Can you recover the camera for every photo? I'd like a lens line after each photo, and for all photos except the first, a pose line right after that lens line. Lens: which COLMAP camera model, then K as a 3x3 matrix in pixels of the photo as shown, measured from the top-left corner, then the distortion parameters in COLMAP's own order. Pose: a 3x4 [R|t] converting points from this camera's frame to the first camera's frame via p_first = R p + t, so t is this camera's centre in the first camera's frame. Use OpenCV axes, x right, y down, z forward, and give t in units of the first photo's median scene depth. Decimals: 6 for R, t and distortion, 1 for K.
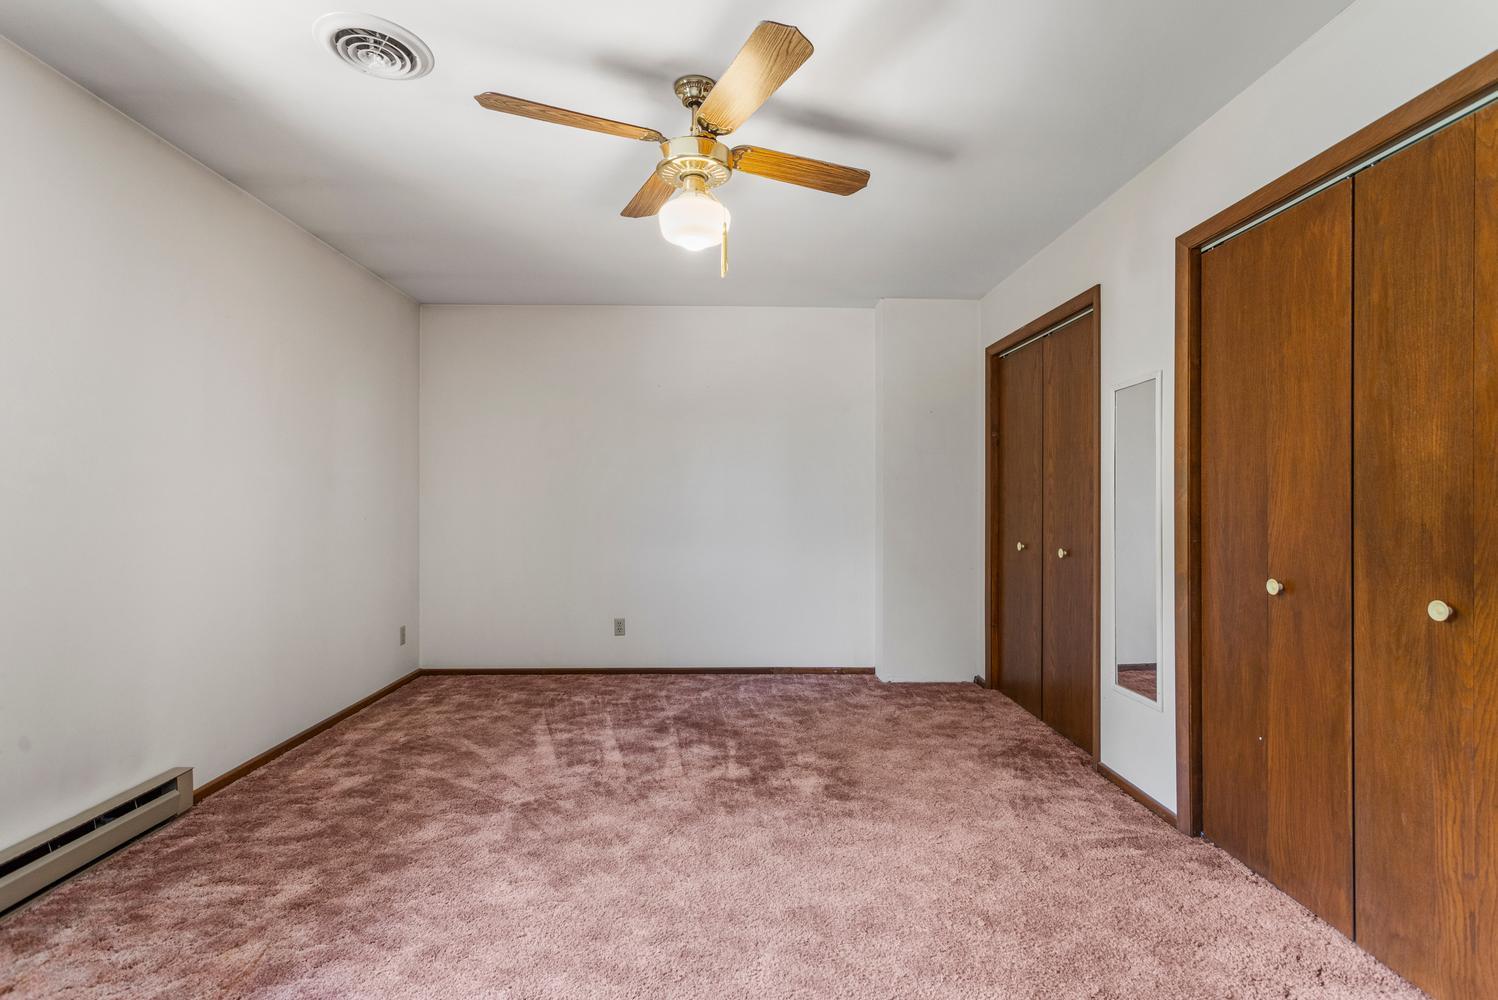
lens RADIAL K [[724.8, 0, 748.3], [0, 724.8, 498.2], [0, 0, 1]] dist [-0.000985, 0.002844]
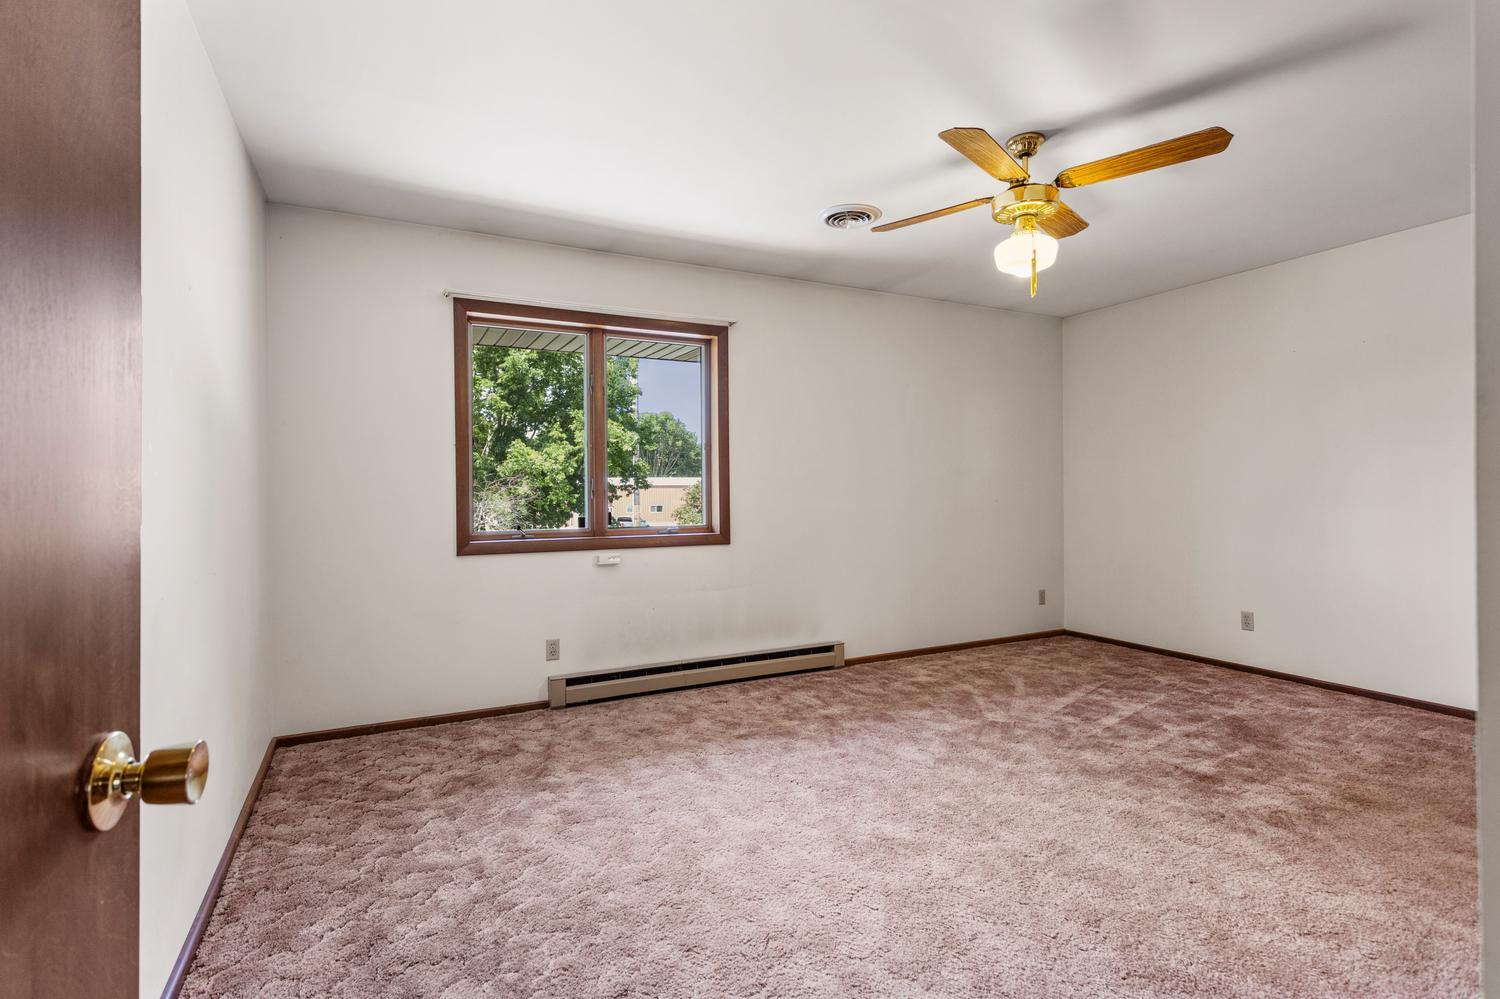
lens RADIAL K [[725.8, 0, 741.2], [0, 725.8, 493.9], [0, 0, 1]] dist [-0.000985, 0.002844]
pose [[0.423249, 0.002082, -0.906011, 0.691384], [0.013660, 0.999869, 0.008679, -0.001596], [0.905910, -0.016049, 0.423165, 0.052433]]
